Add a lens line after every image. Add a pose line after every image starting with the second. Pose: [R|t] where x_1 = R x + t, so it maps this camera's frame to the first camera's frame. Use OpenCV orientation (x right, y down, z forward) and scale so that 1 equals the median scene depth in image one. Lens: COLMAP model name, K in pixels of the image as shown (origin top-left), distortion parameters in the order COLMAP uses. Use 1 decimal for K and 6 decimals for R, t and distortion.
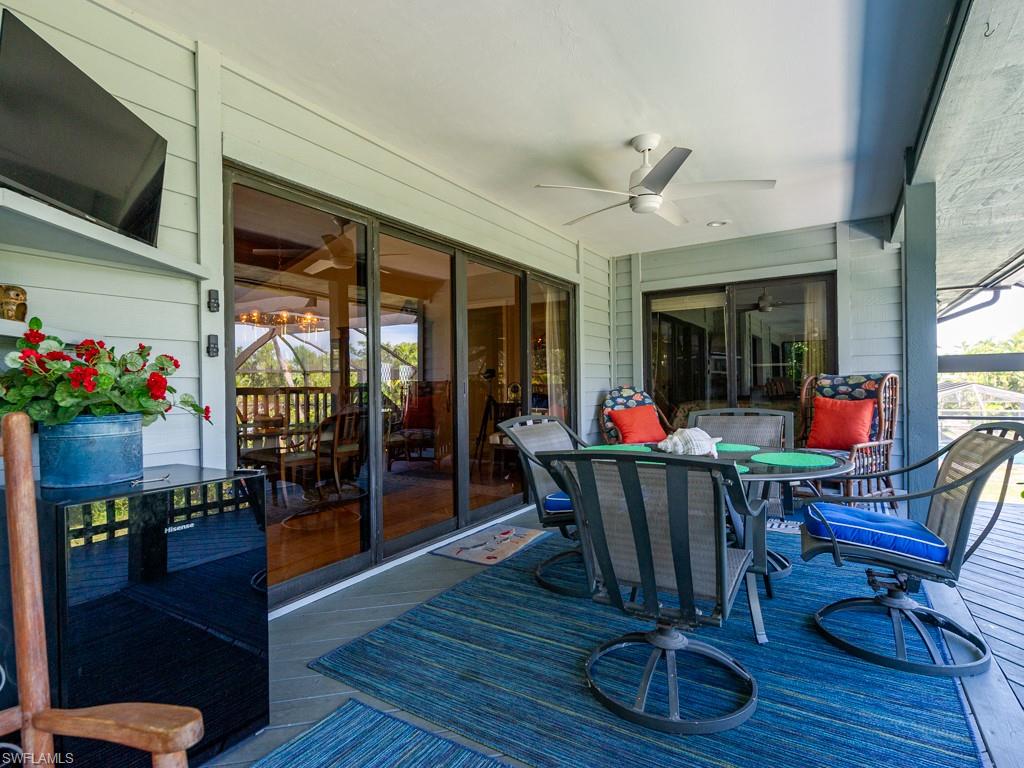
lens RADIAL K [[516.7, 0, 515.3], [0, 516.7, 383.9], [0, 0, 1]] dist [0.006681, 0.000427]
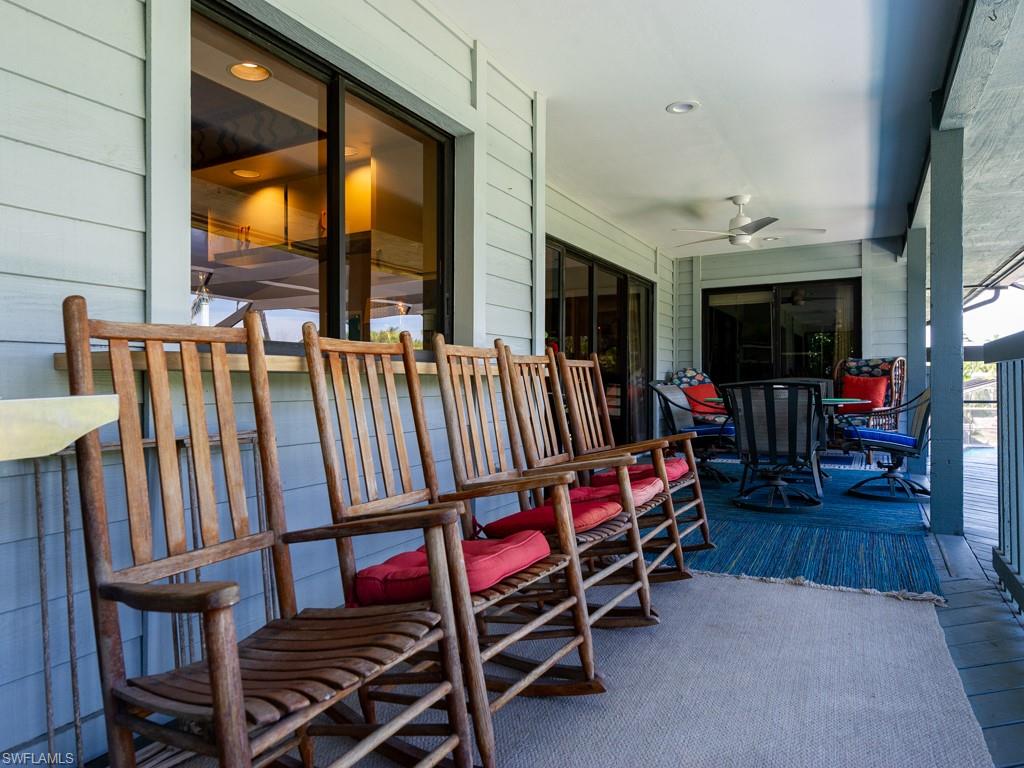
lens RADIAL K [[647.3, 0, 509.9], [0, 647.3, 382.0], [0, 0, 1]] dist [0.019554, -0.000580]
pose [[0.997836, 0.009371, 0.065087, -0.344199], [-0.009538, 0.999952, 0.002260, 0.043754], [-0.065063, -0.002876, 0.997877, -0.542743]]
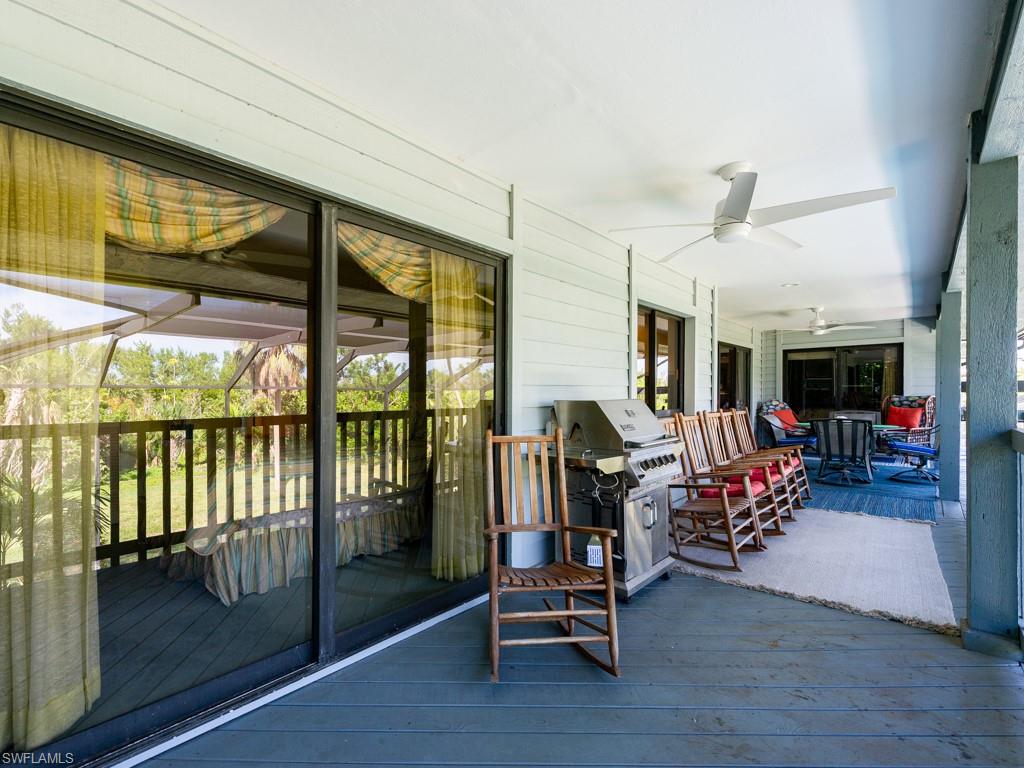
lens RADIAL K [[462.6, 0, 463.3], [0, 462.6, 396.4], [0, 0, 1]] dist [0.006578, -0.000474]
pose [[0.978289, 0.009069, -0.207049, -0.654367], [-0.006124, 0.999871, 0.014863, -0.029377], [0.207157, -0.013272, 0.978218, -1.088739]]
